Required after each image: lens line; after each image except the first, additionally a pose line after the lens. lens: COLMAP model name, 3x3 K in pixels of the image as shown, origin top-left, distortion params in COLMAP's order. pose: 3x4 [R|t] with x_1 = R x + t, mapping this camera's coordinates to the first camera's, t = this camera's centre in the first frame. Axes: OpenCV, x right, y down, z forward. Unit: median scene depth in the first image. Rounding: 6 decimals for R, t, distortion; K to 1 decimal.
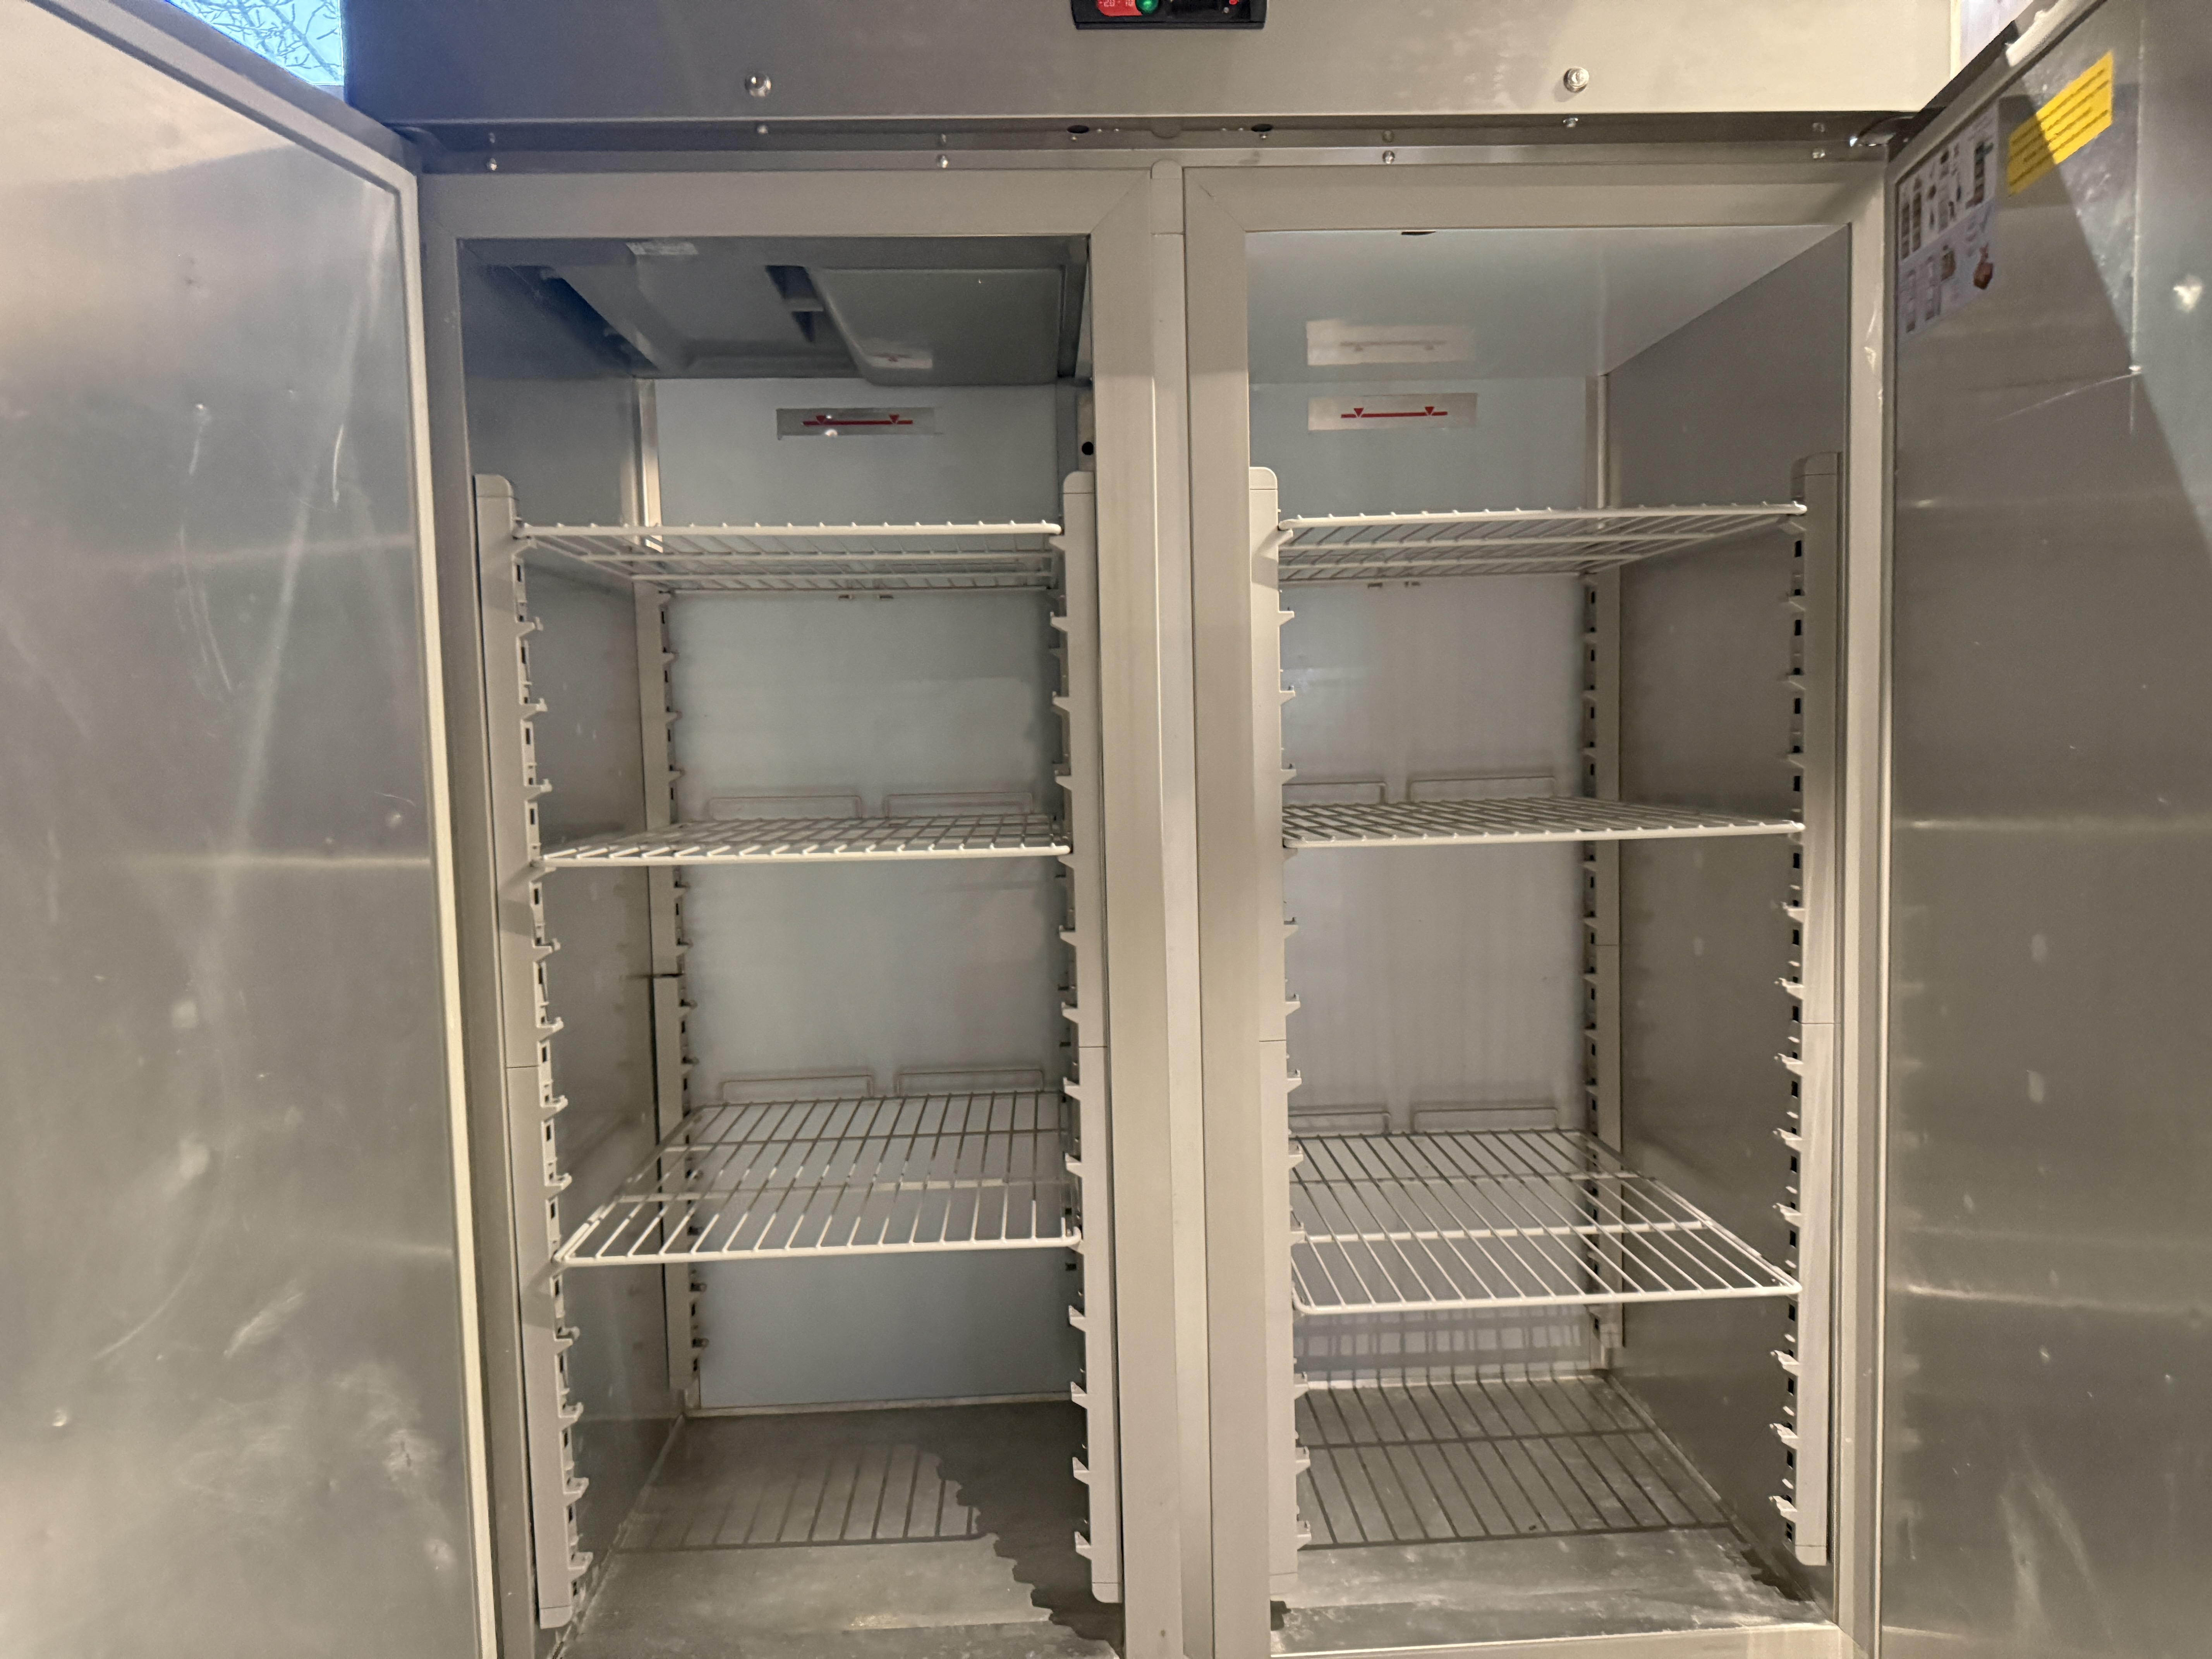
lens RADIAL K [[1583.5, 0, 1094.6], [0, 1583.5, 839.9], [0, 0, 1]] dist [0.014933, -0.026613]
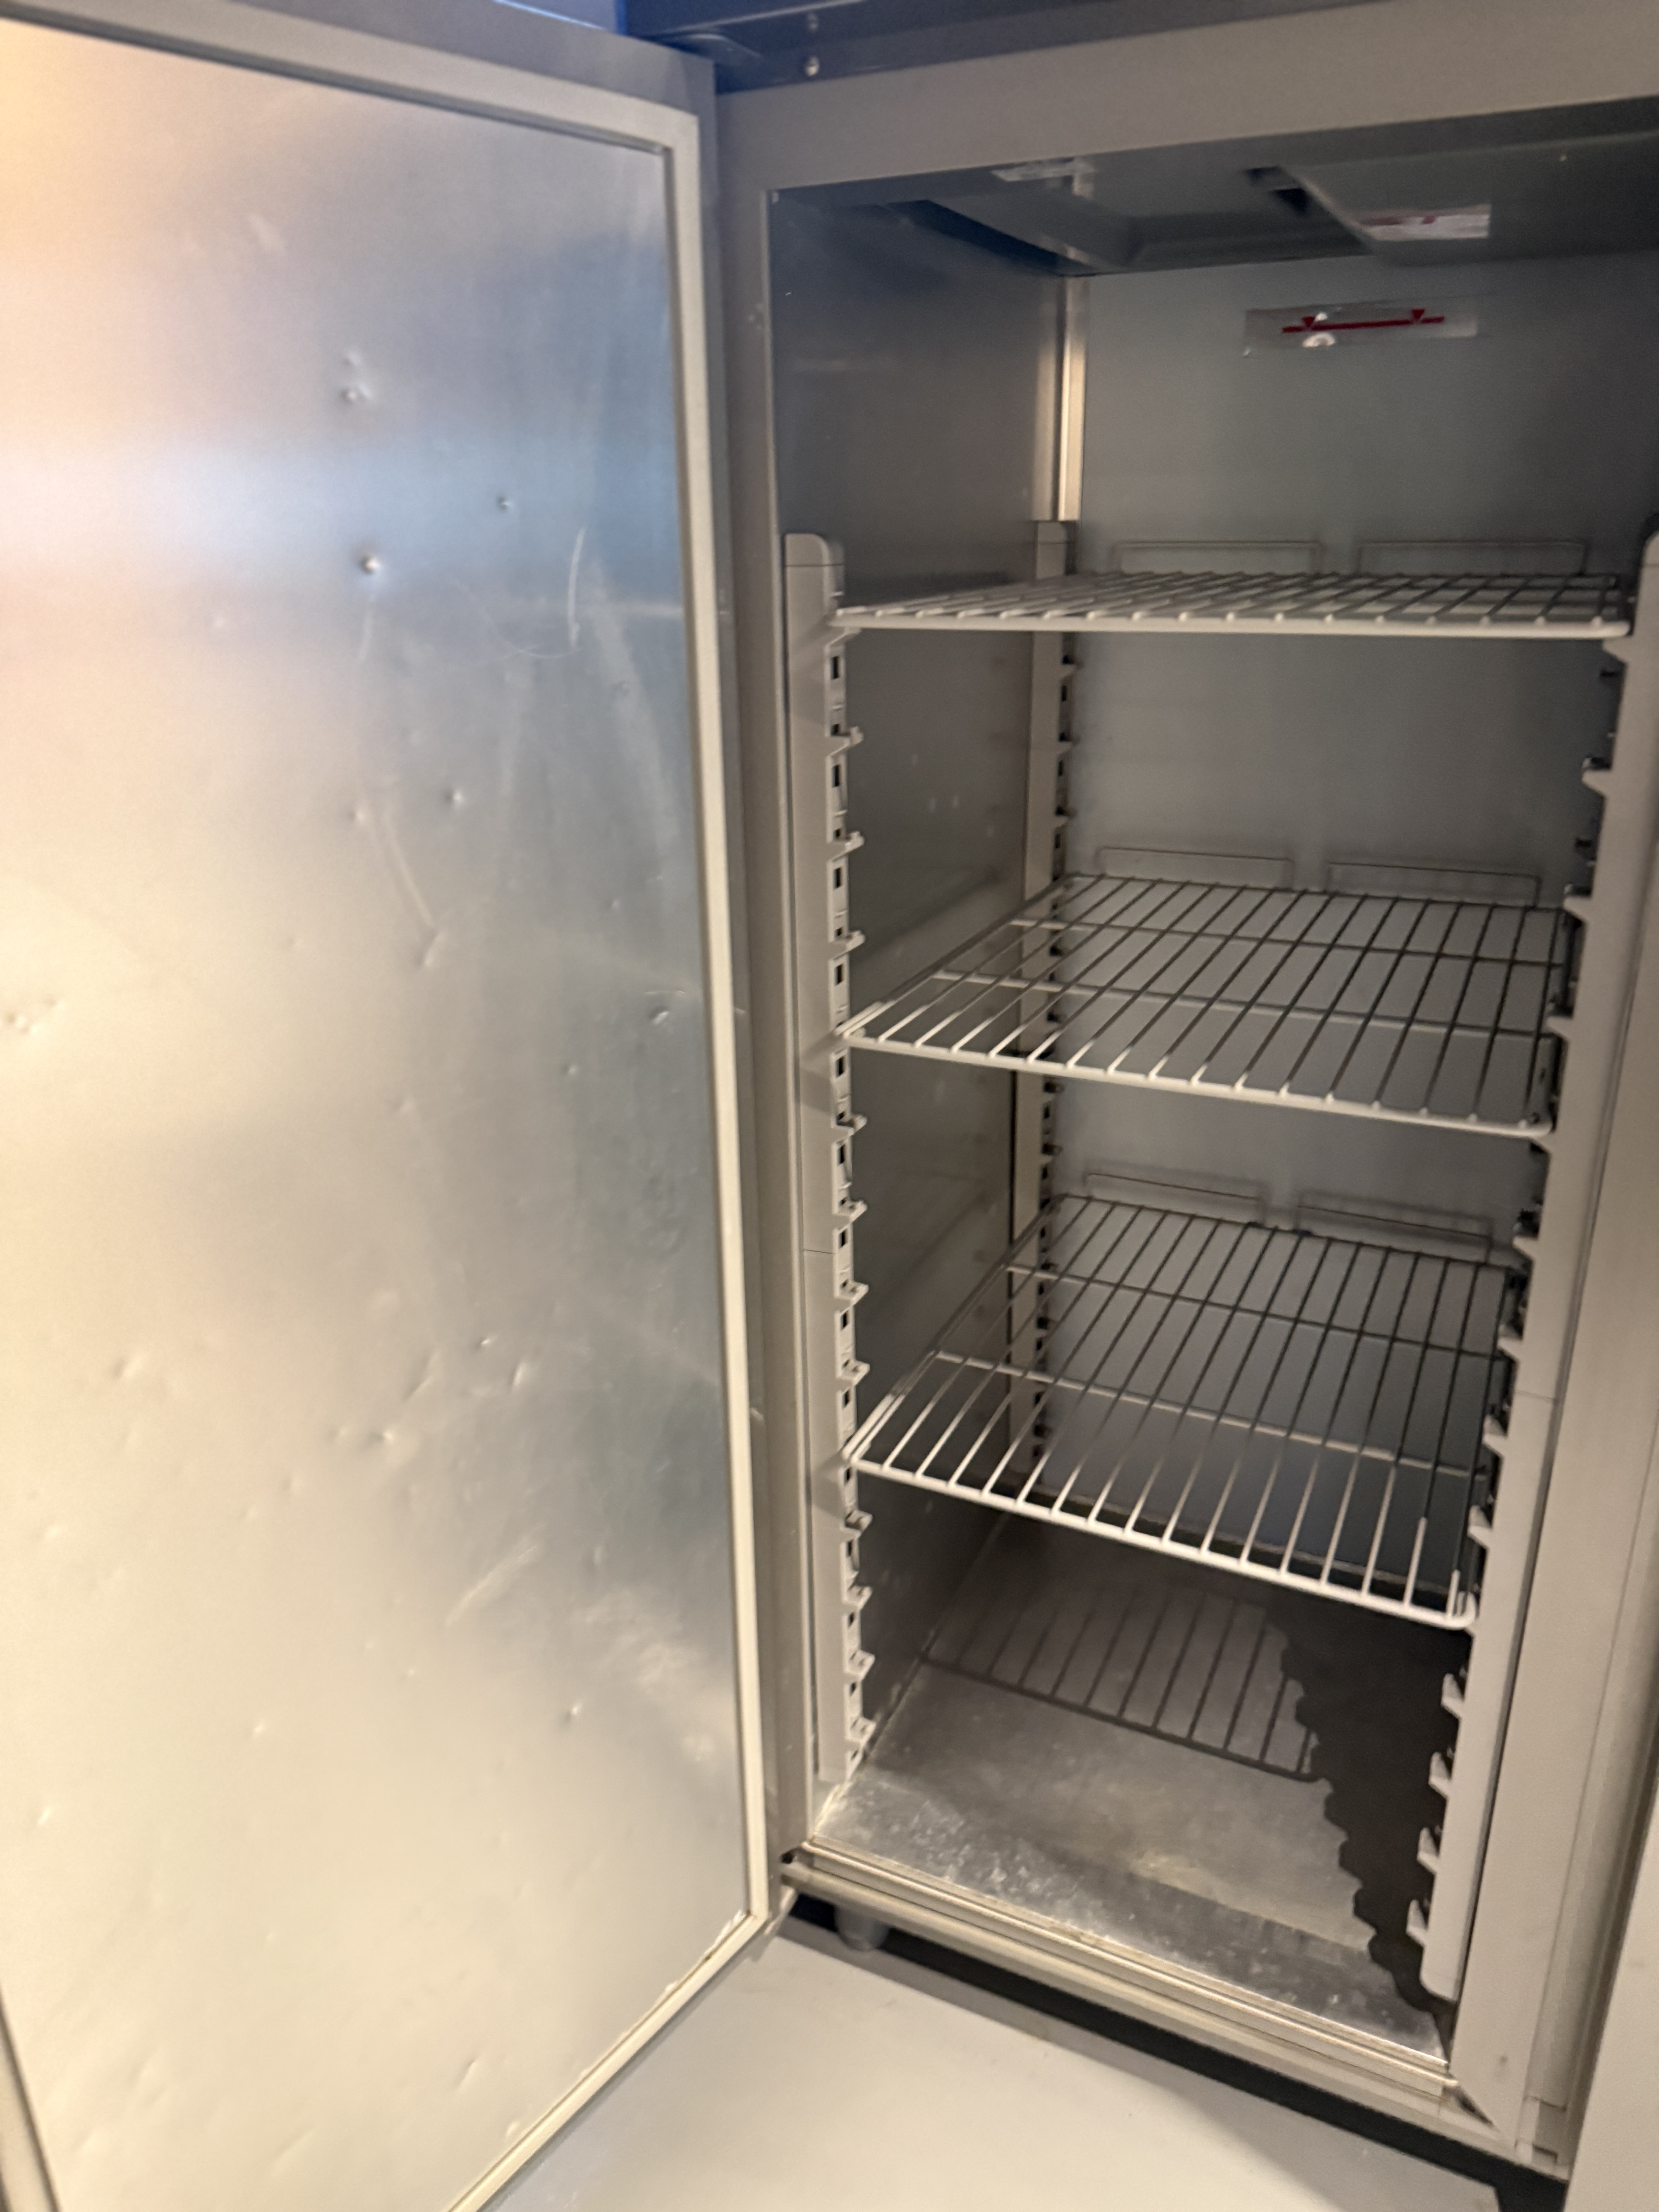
lens RADIAL K [[1583.5, 0, 836.5], [0, 1583.5, 1090.8], [0, 0, 1]] dist [0.014933, -0.026613]
pose [[0.893103, 0.169161, -0.416834, -0.006400], [-0.042068, 0.953950, 0.297001, -0.161218], [0.447880, -0.247717, 0.859092, 0.235583]]
